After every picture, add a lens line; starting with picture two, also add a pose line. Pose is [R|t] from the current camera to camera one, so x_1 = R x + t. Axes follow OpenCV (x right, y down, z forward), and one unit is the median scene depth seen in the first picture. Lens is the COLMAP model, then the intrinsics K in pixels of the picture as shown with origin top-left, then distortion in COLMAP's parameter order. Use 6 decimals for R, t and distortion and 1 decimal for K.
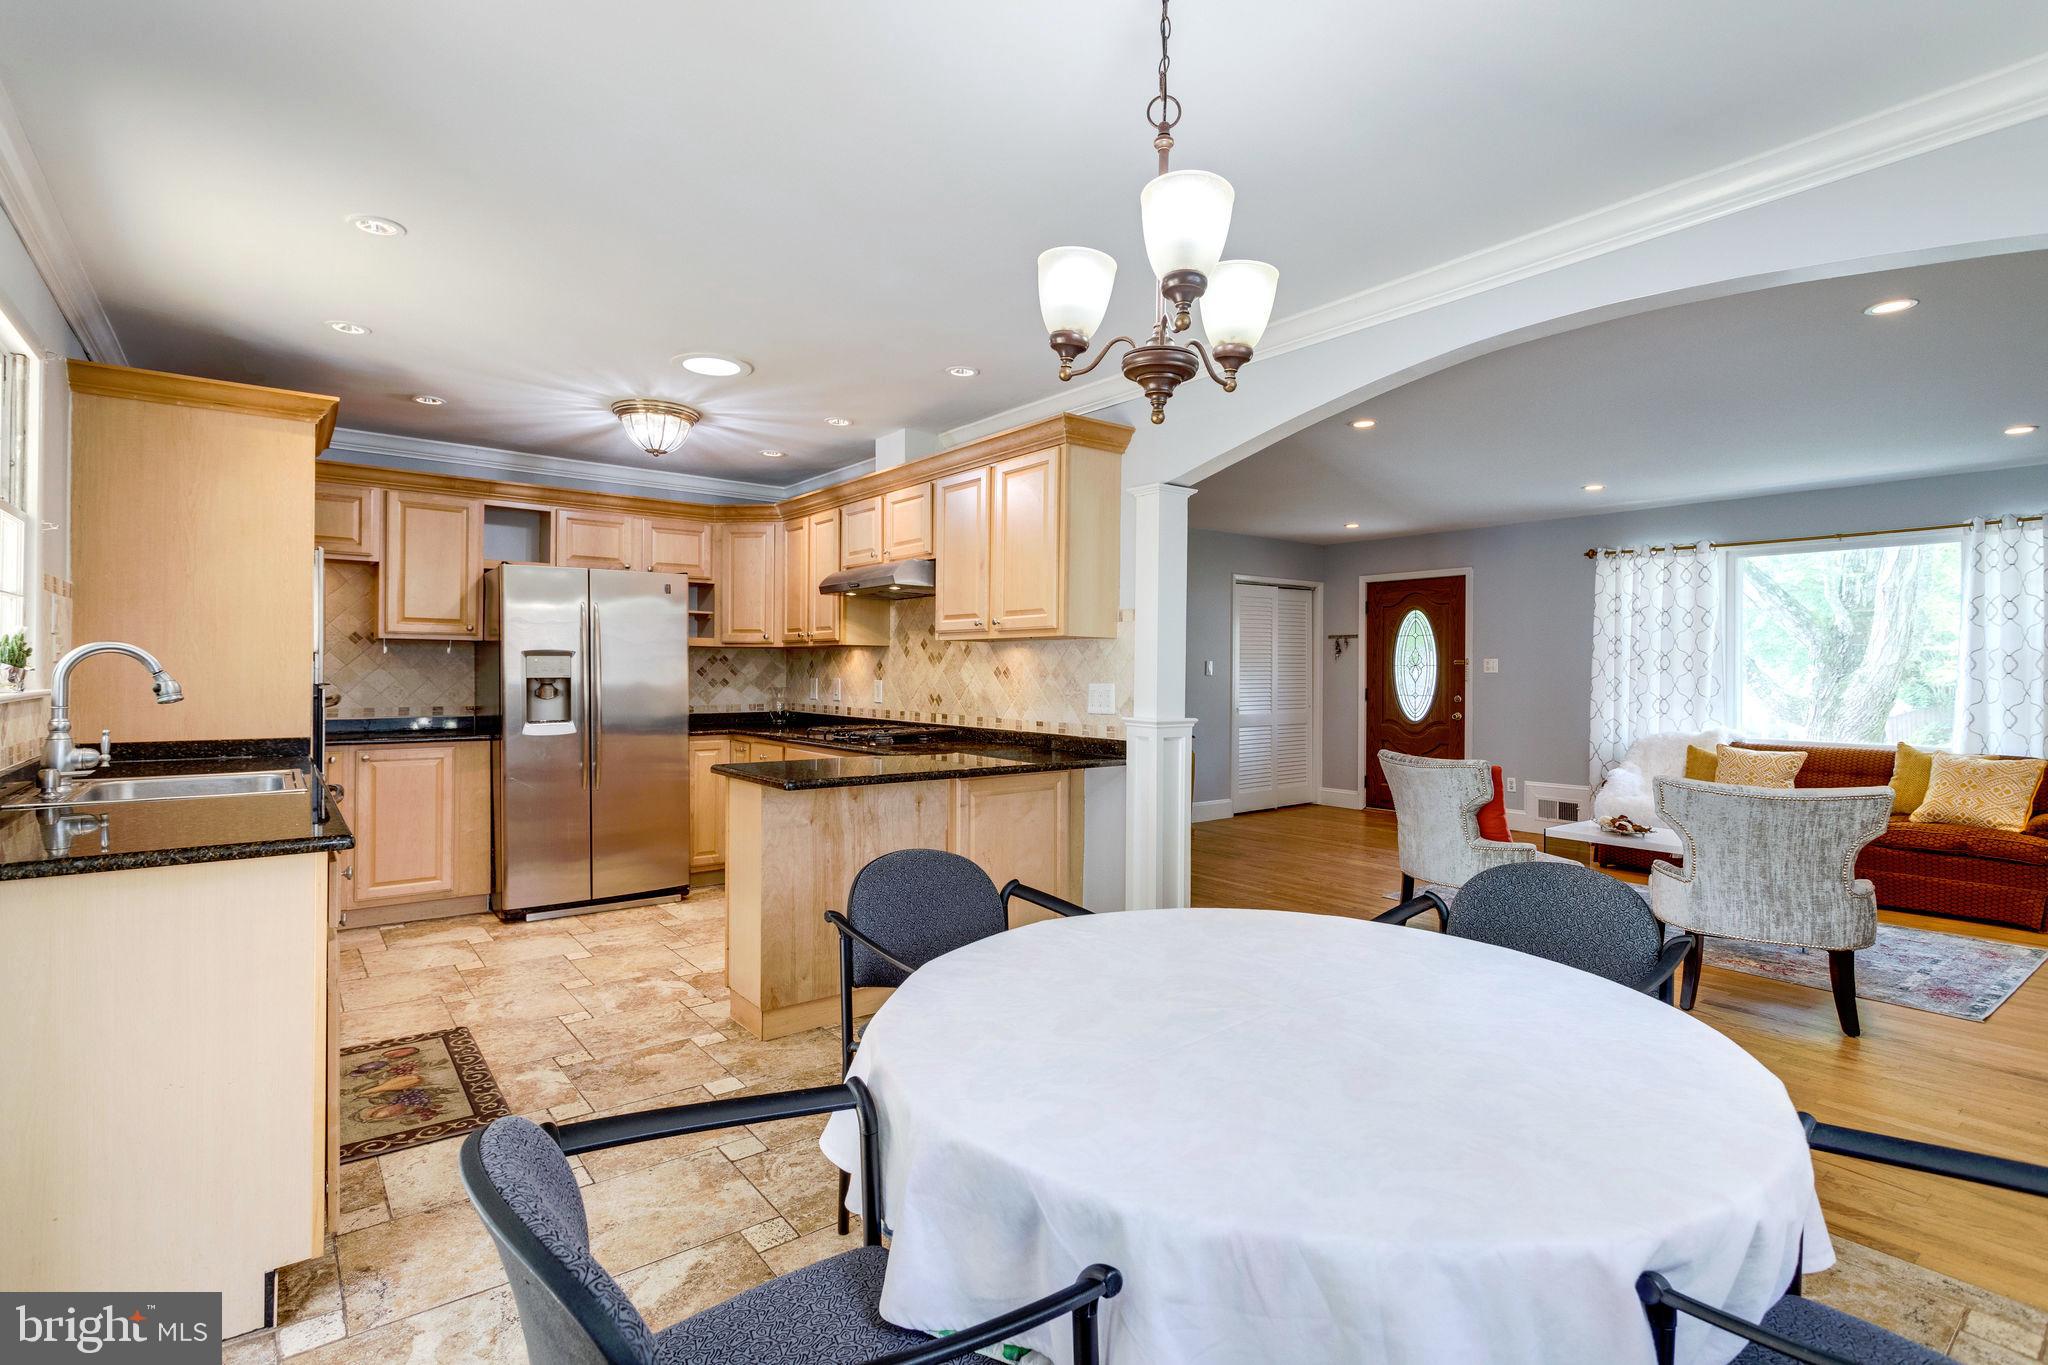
lens RADIAL K [[968.2, 0, 1020.6], [0, 968.2, 670.3], [0, 0, 1]] dist [0.001990, 0.000933]
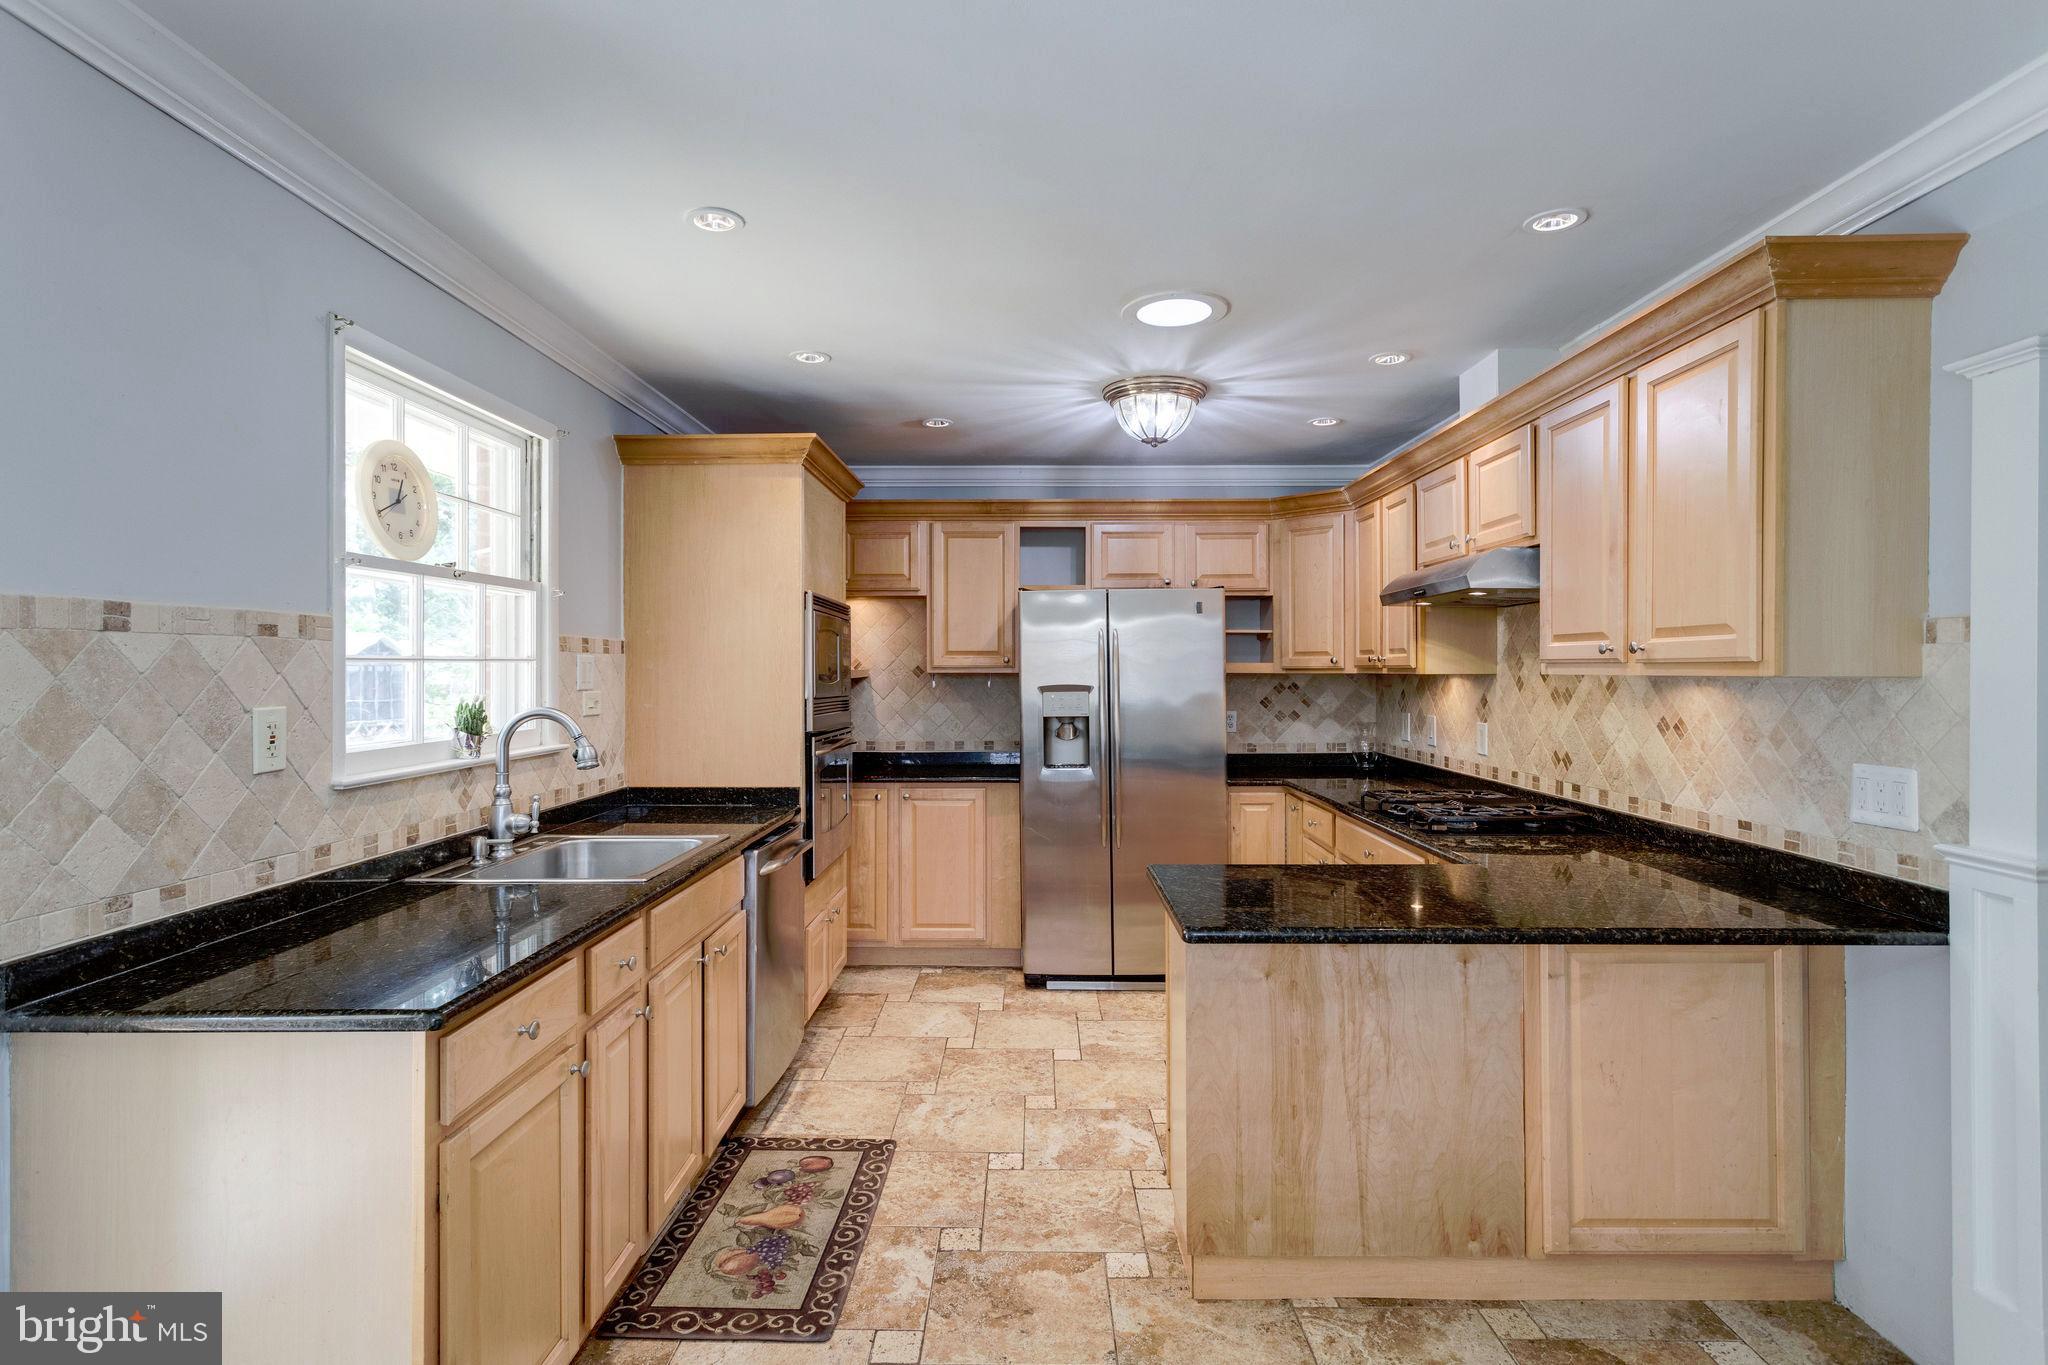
lens RADIAL K [[999.7, 0, 1024.1], [0, 999.7, 670.5], [0, 0, 1]] dist [0.008805, 0.000716]
pose [[0.781157, -0.008114, -0.624282, 0.056002], [0.008400, 0.999962, -0.002486, -0.034768], [0.624278, -0.003302, 0.781195, 0.285719]]
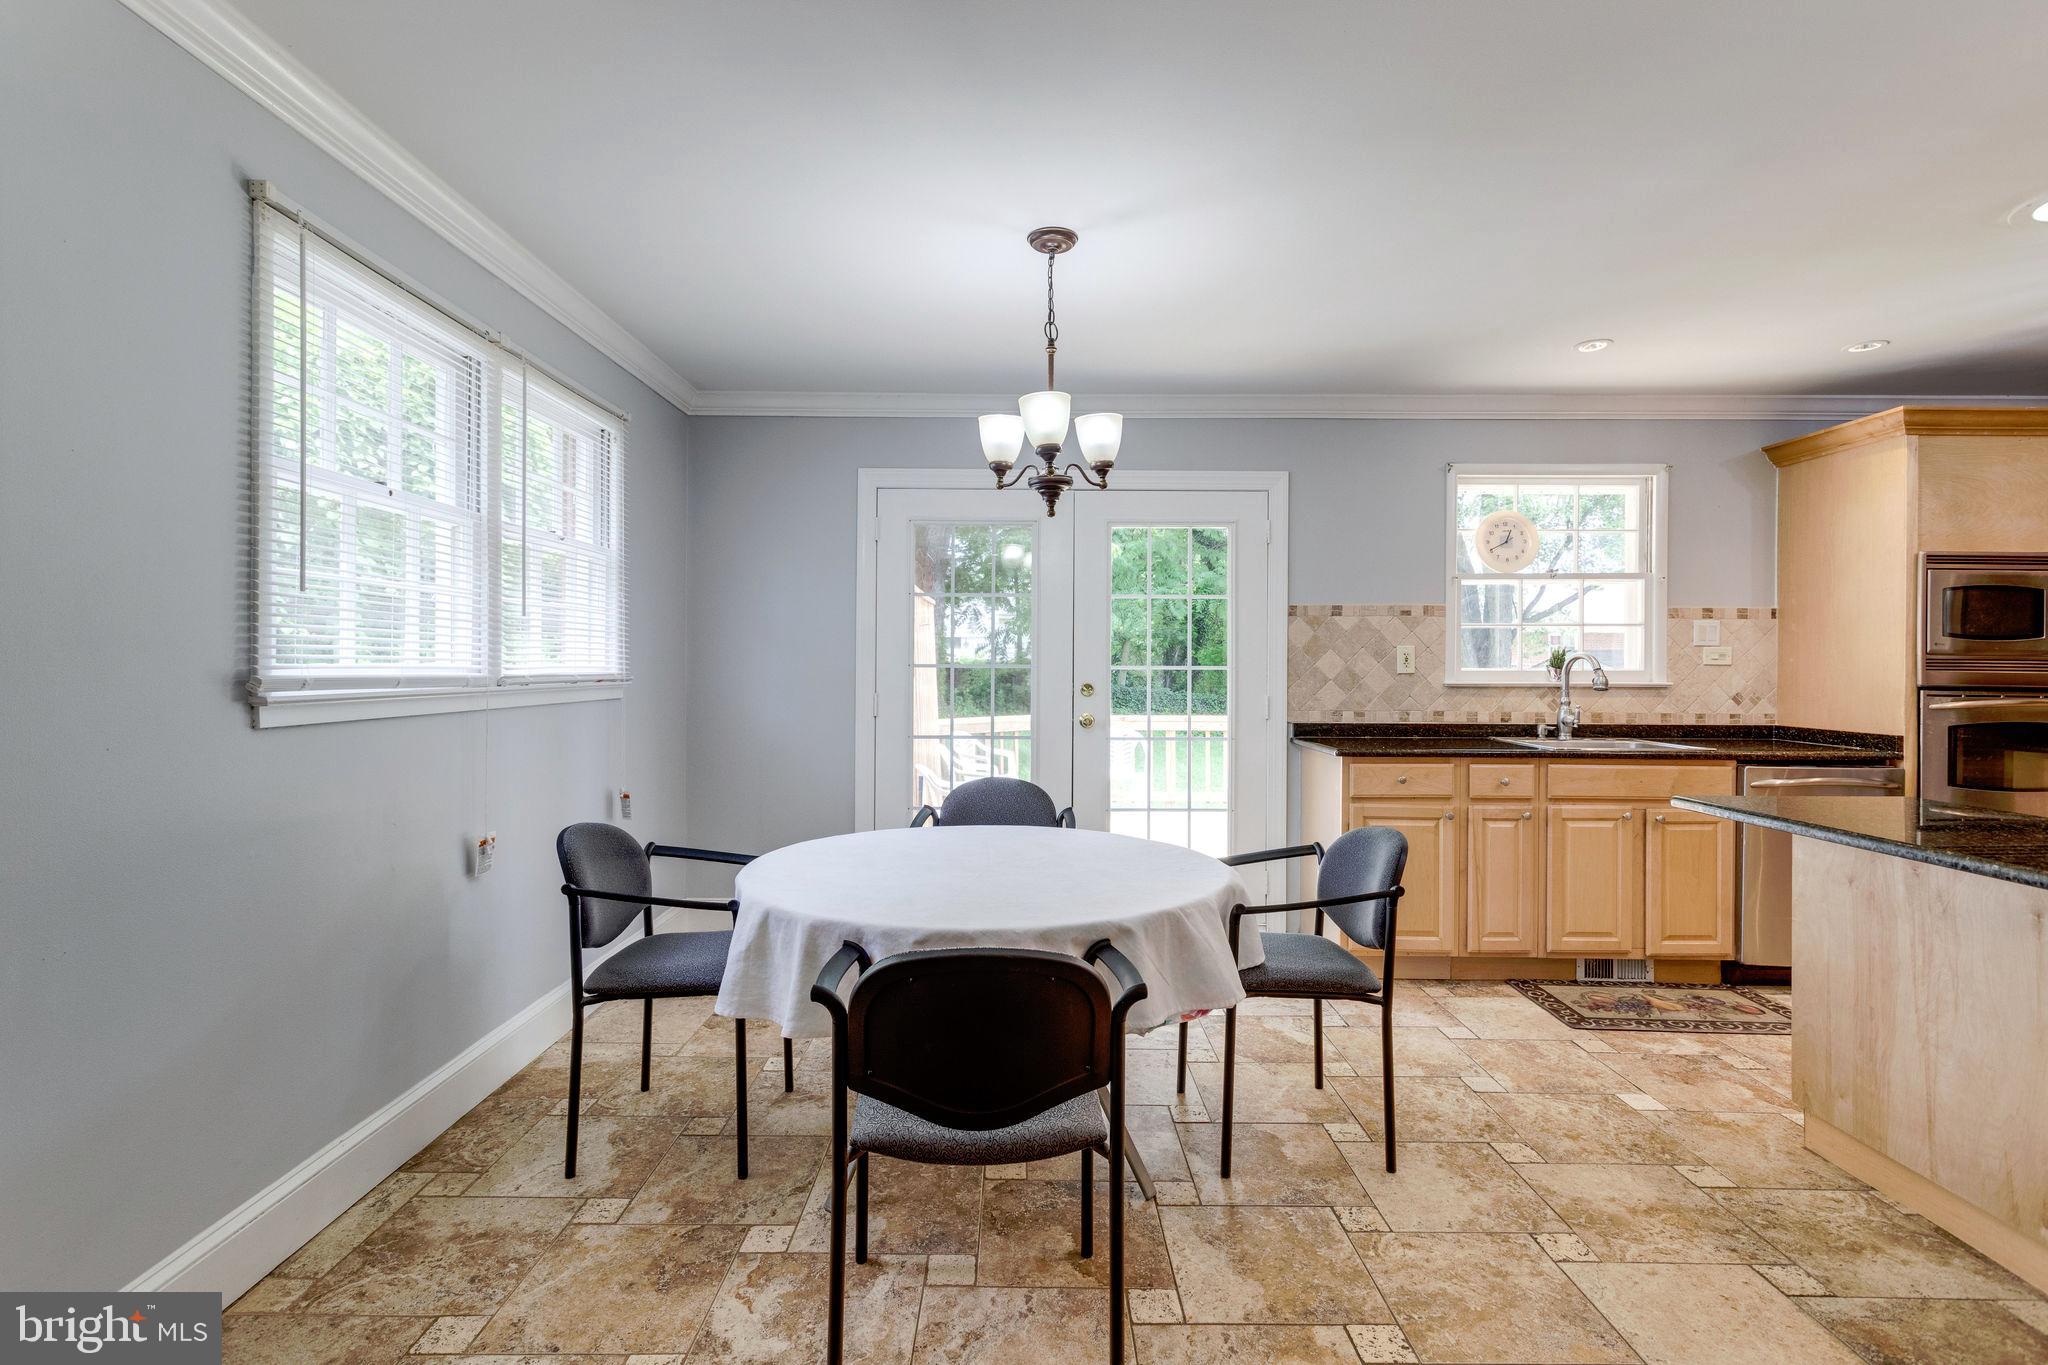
lens RADIAL K [[971.6, 0, 1017.0], [0, 971.6, 663.3], [0, 0, 1]] dist [0.002548, 0.000582]
pose [[-0.620765, -0.008504, -0.783950, 0.545059], [-0.007494, 0.999960, -0.004912, 0.002568], [0.783961, 0.002826, -0.620804, 0.723254]]
